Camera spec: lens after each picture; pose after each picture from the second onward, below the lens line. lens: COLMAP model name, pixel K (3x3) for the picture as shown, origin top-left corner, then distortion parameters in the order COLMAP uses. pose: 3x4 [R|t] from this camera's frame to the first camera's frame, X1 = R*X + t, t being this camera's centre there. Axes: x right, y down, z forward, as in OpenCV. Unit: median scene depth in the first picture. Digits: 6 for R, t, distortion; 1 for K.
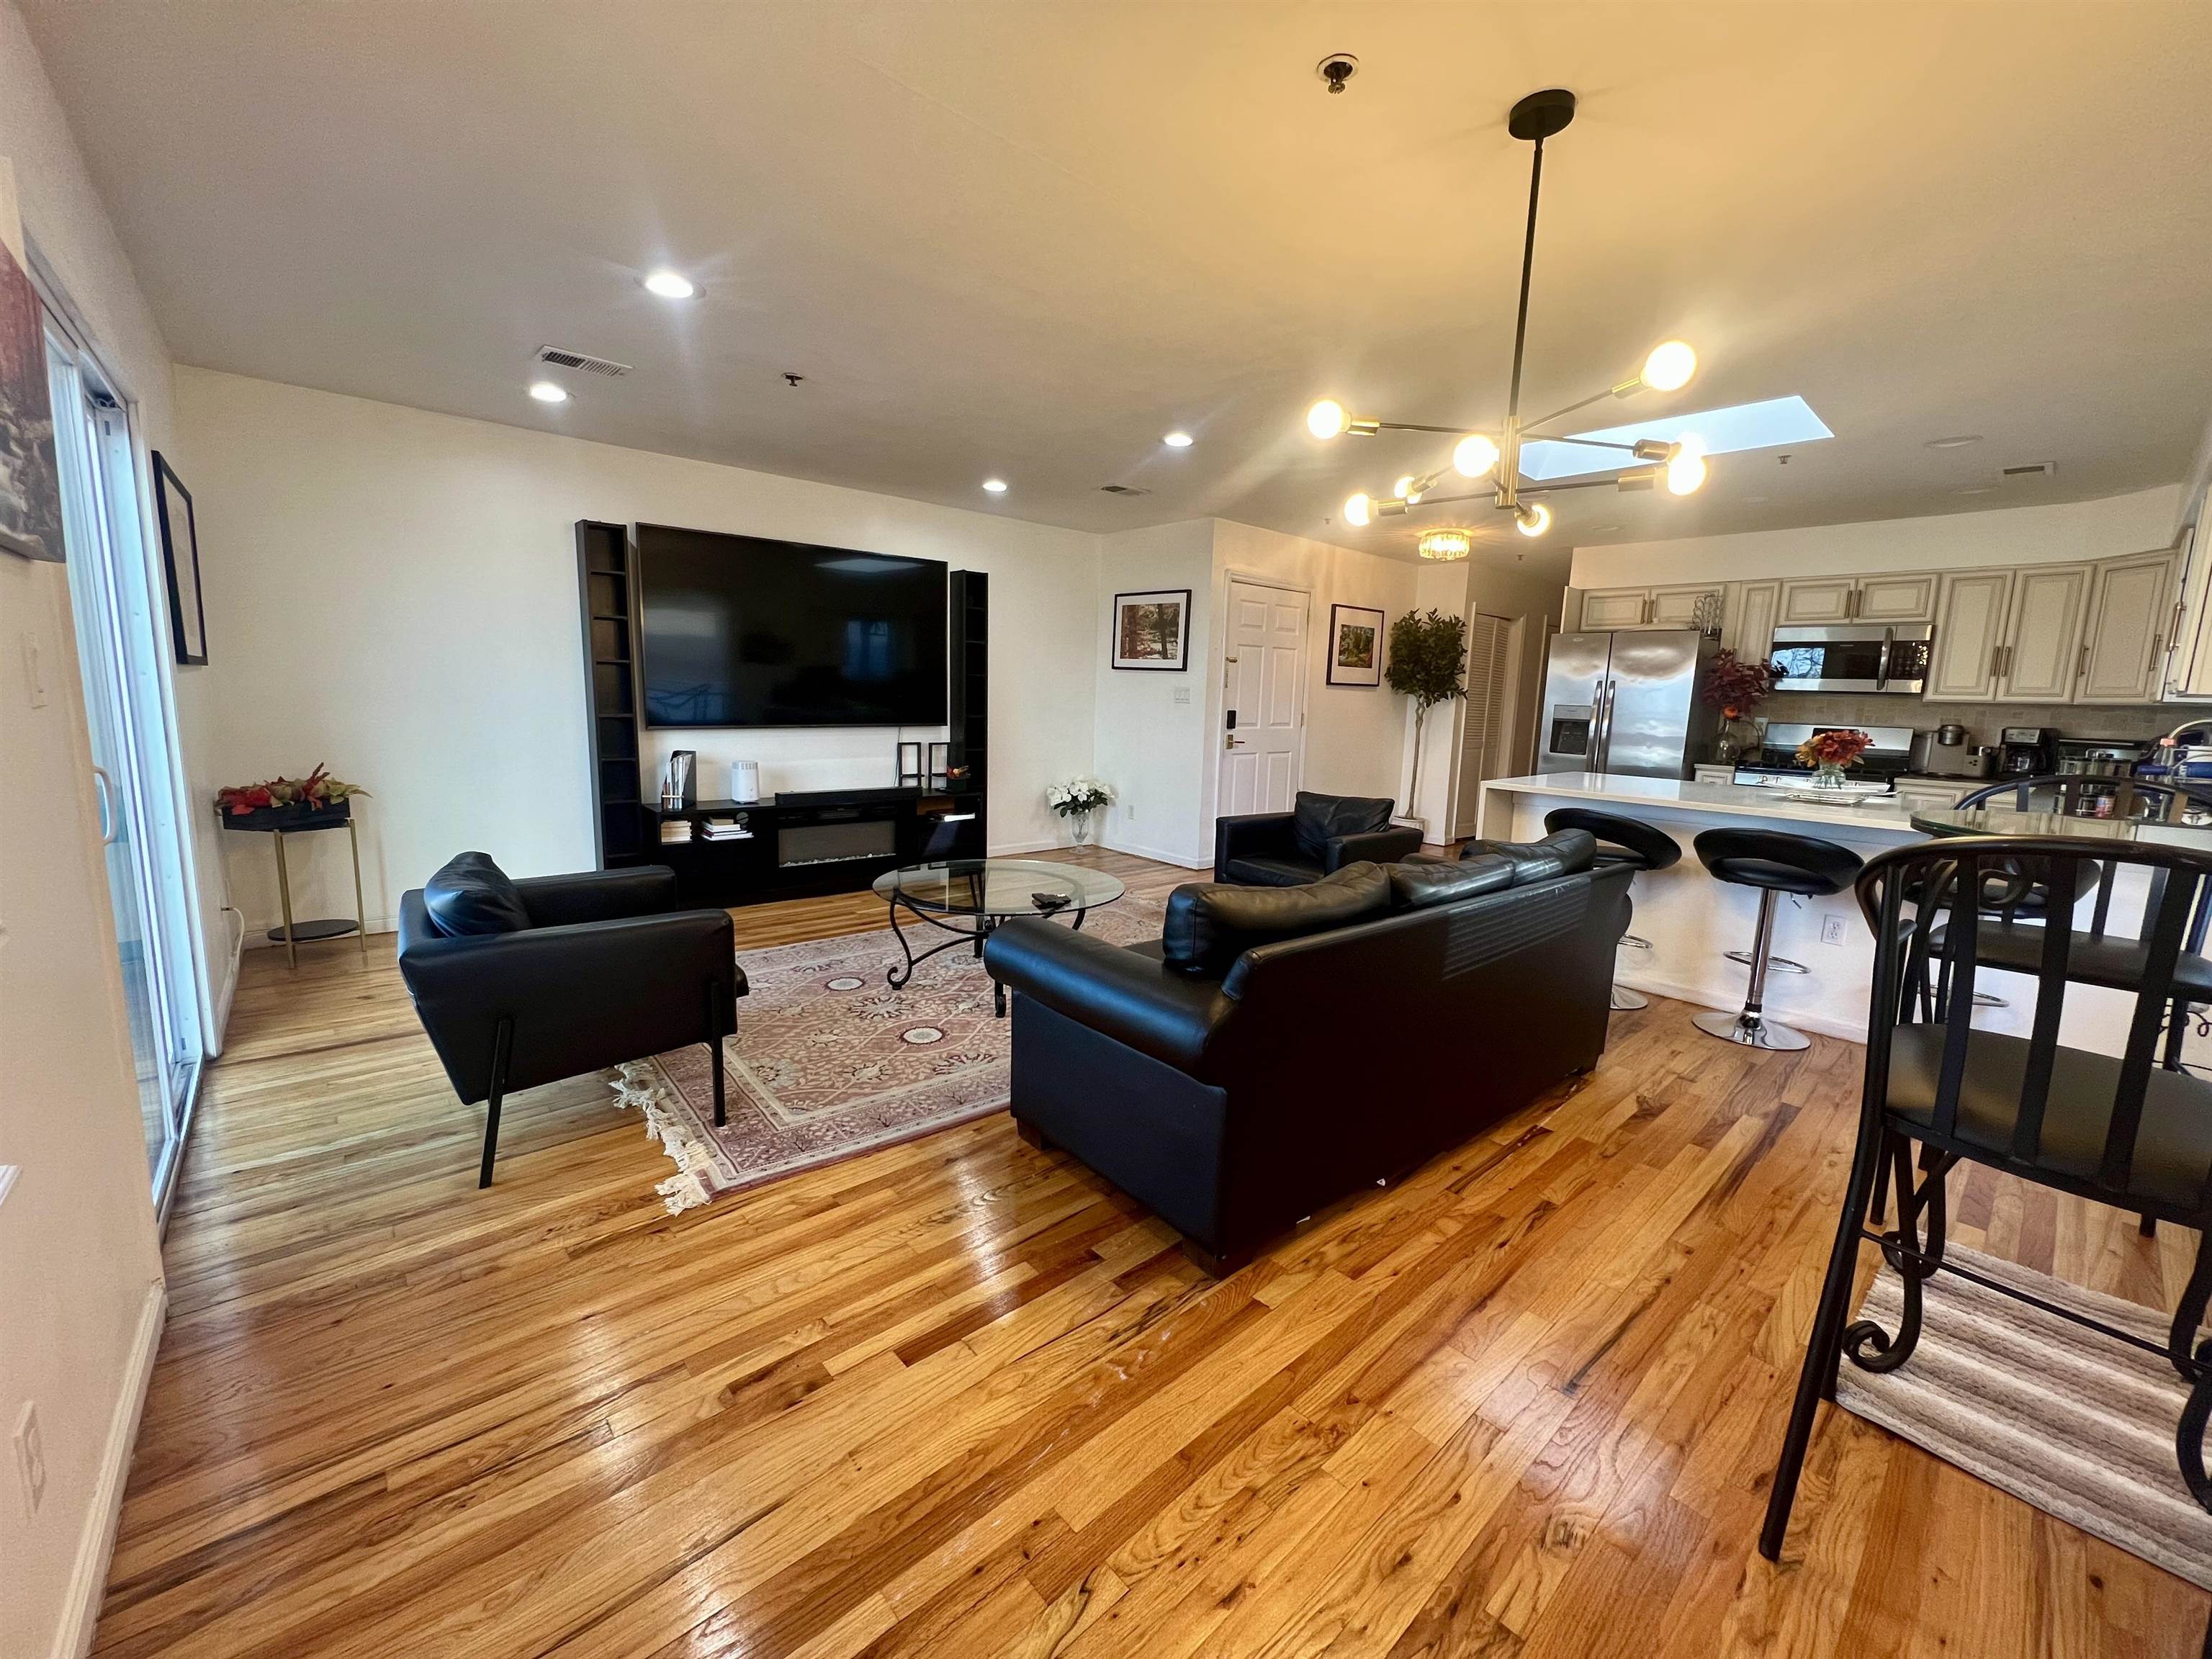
lens RADIAL K [[884.7, 0, 1108.8], [0, 884.7, 824.0], [0, 0, 1]] dist [-0.002415, 0.000575]
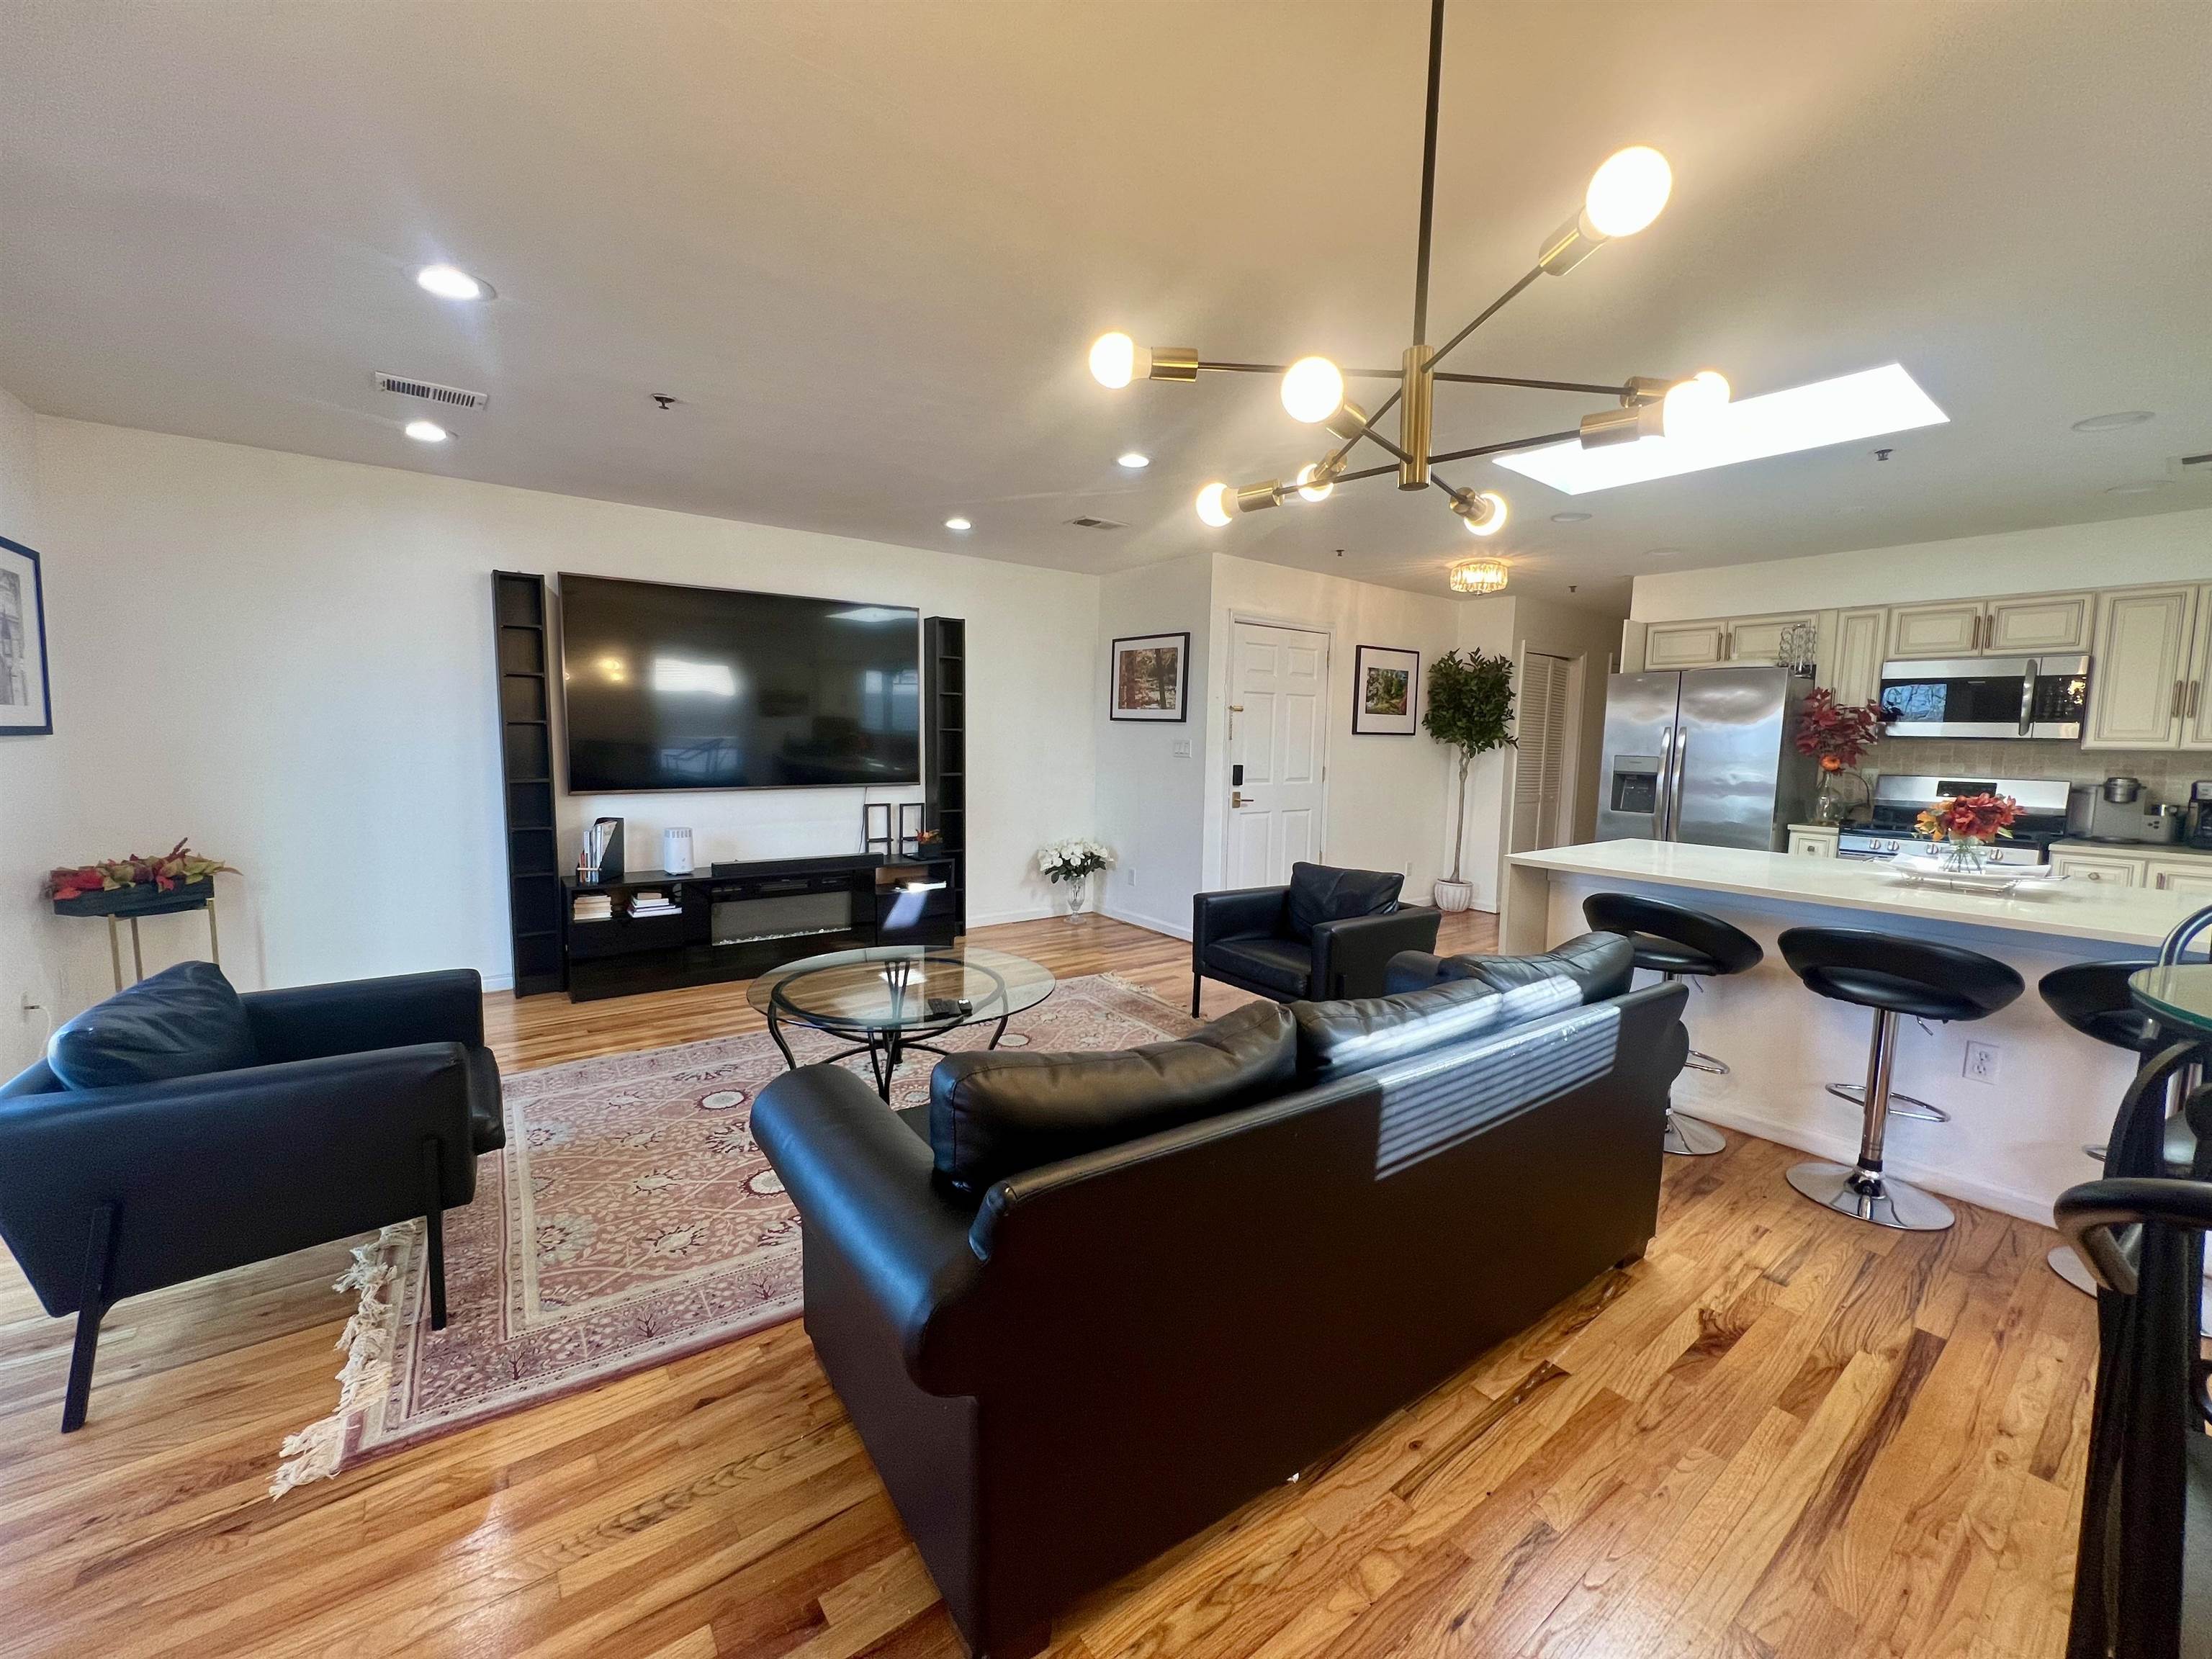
lens RADIAL K [[884.7, 0, 1110.0], [0, 884.7, 822.8], [0, 0, 1]] dist [-0.002415, 0.000575]
pose [[0.996663, -0.003447, -0.081556, 0.134740], [-0.000843, 0.998620, -0.052506, -0.037721], [0.081624, 0.052400, 0.995285, 0.168912]]
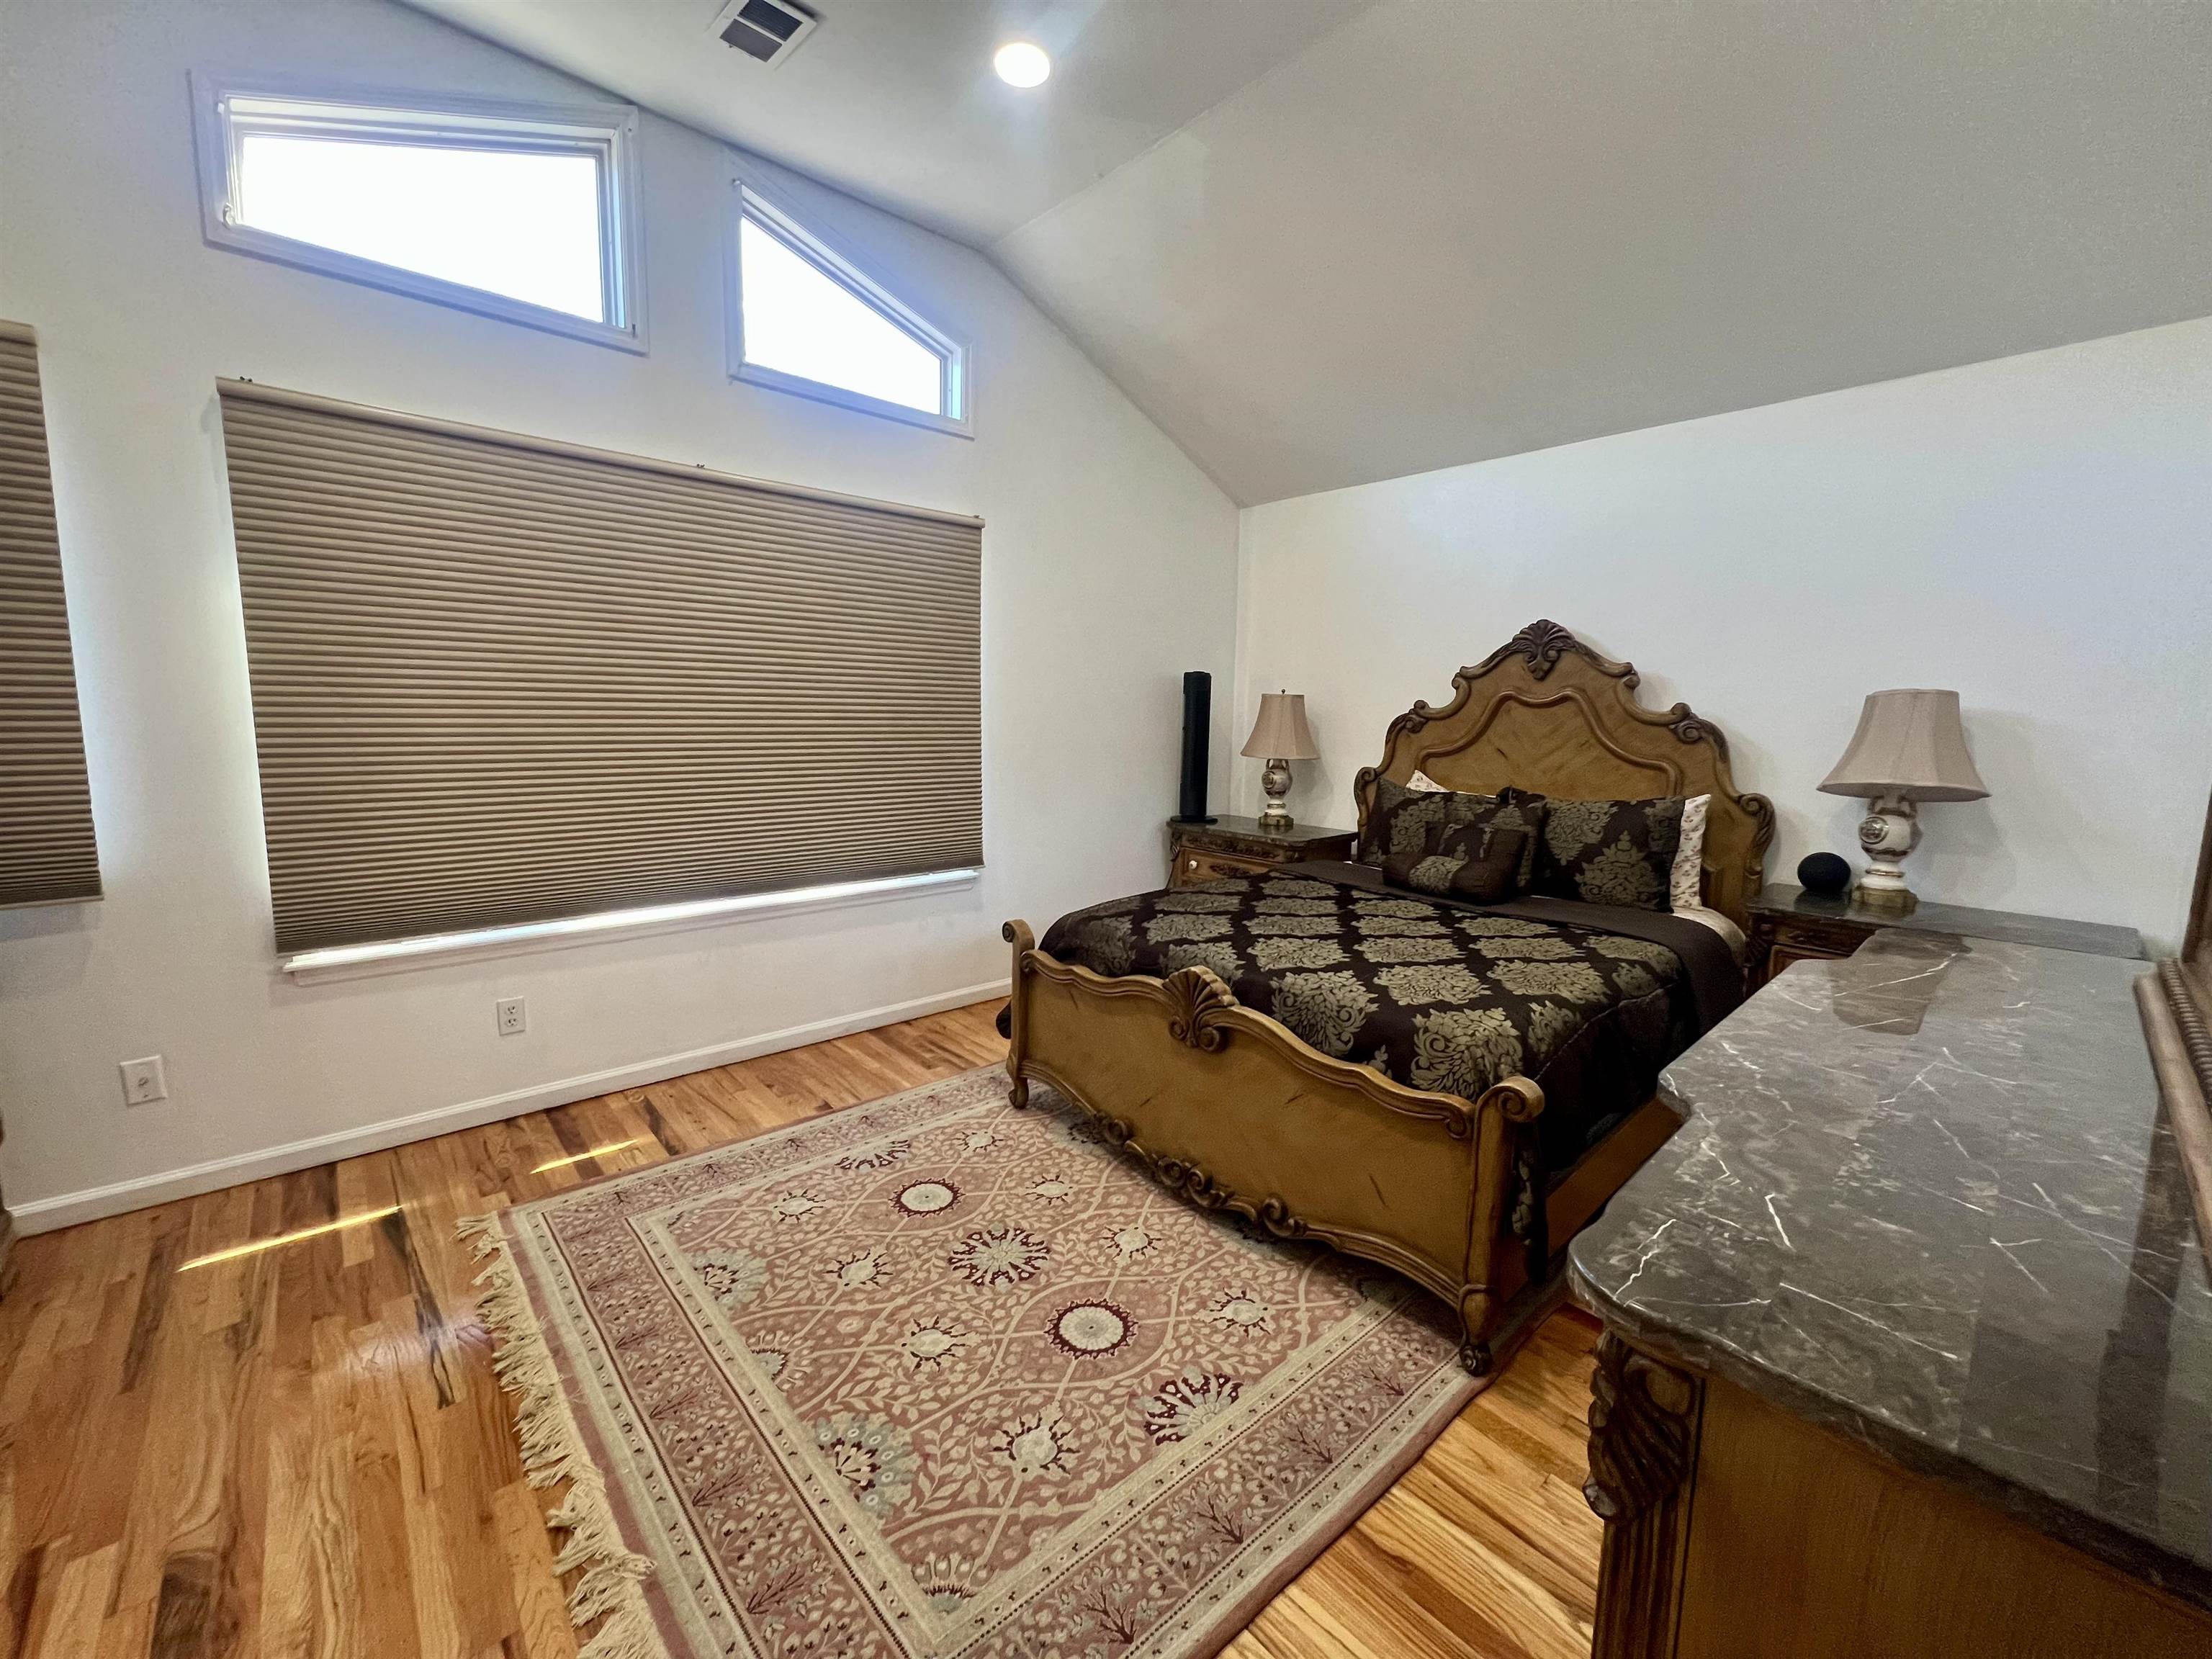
lens RADIAL K [[884.7, 0, 1103.7], [0, 884.7, 822.4], [0, 0, 1]] dist [-0.002415, 0.000575]
pose [[0.998712, -0.013691, 0.048852, -0.187948], [0.015037, 0.999515, -0.027286, -0.072580], [-0.048455, 0.027985, 0.998433, 0.319929]]
